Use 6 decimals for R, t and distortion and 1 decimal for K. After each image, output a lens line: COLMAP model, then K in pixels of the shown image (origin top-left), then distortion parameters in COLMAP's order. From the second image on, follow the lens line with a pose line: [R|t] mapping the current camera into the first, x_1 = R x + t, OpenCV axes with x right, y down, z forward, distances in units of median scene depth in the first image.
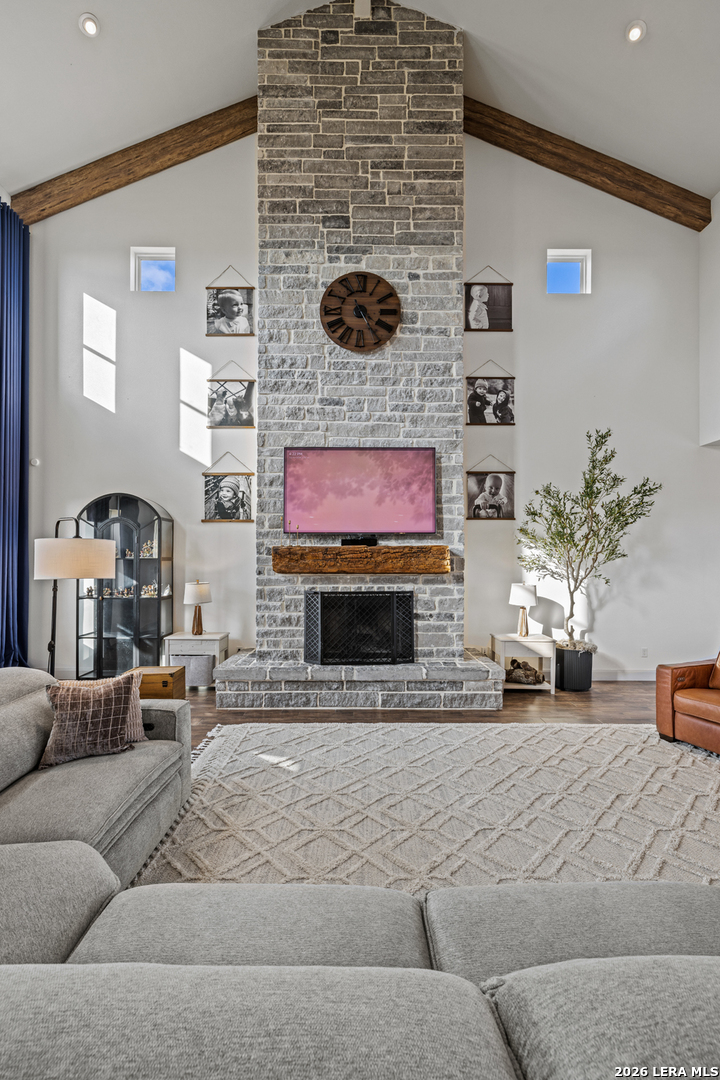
lens RADIAL K [[454.0, 0, 356.3], [0, 454.0, 555.5], [0, 0, 1]] dist [0.003726, -0.000378]
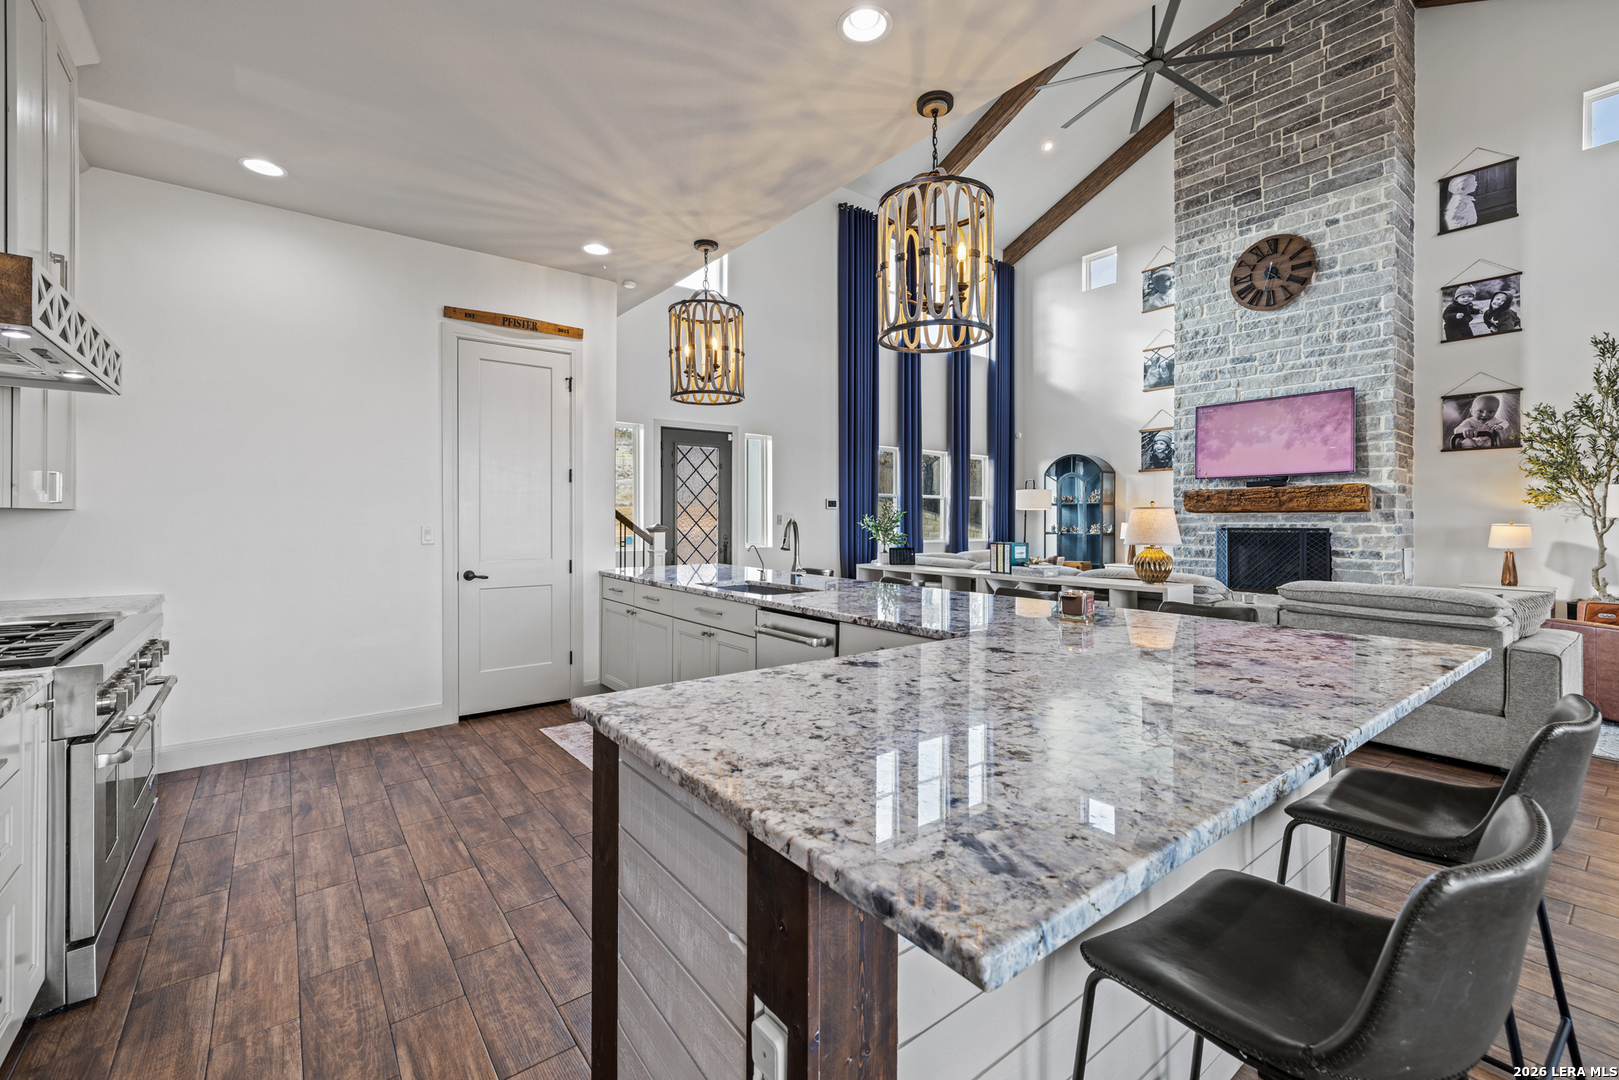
lens RADIAL K [[680.6, 0, 812.5], [0, 680.6, 519.3], [0, 0, 1]] dist [0.003726, -0.000378]
pose [[0.614497, -0.002978, -0.788914, 0.619145], [0.006477, 0.999978, 0.001270, 0.046891], [0.788893, -0.005890, 0.614502, -0.875710]]
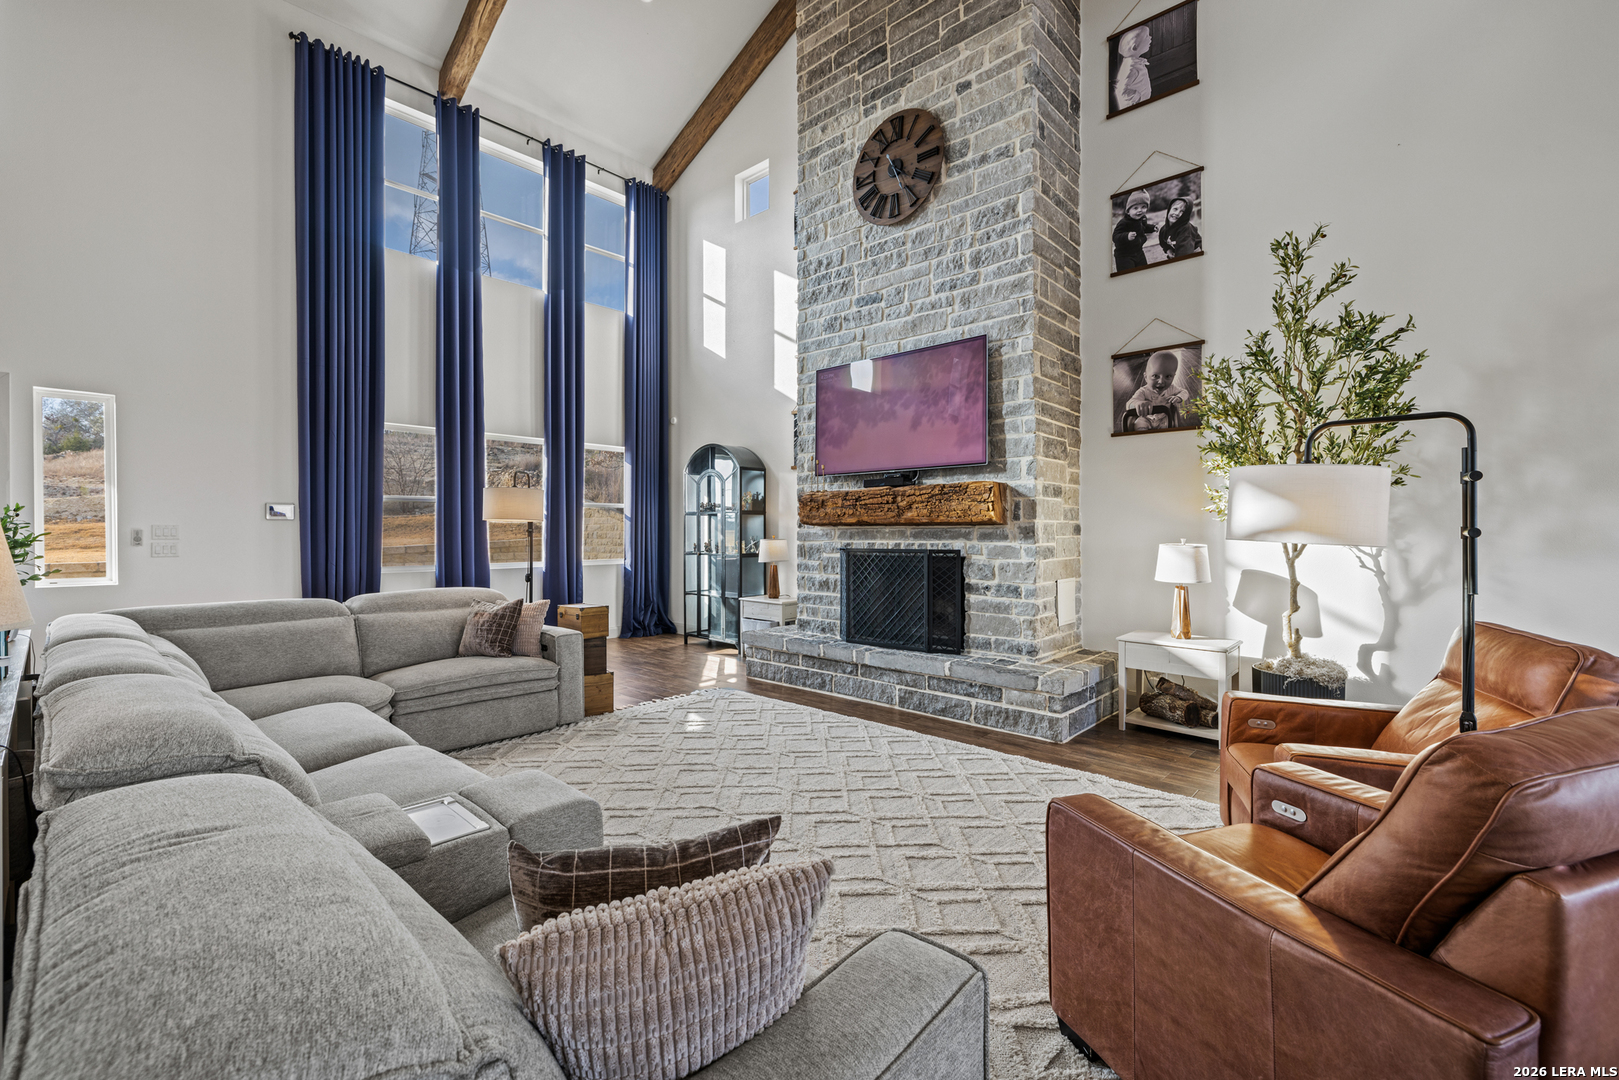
lens RADIAL K [[680.6, 0, 814.4], [0, 680.6, 526.3], [0, 0, 1]] dist [0.003726, -0.000378]
pose [[0.740277, -0.006399, -0.672272, 0.641171], [0.010646, 0.999941, 0.002206, 0.036957], [0.672218, -0.008790, 0.740301, 0.092225]]
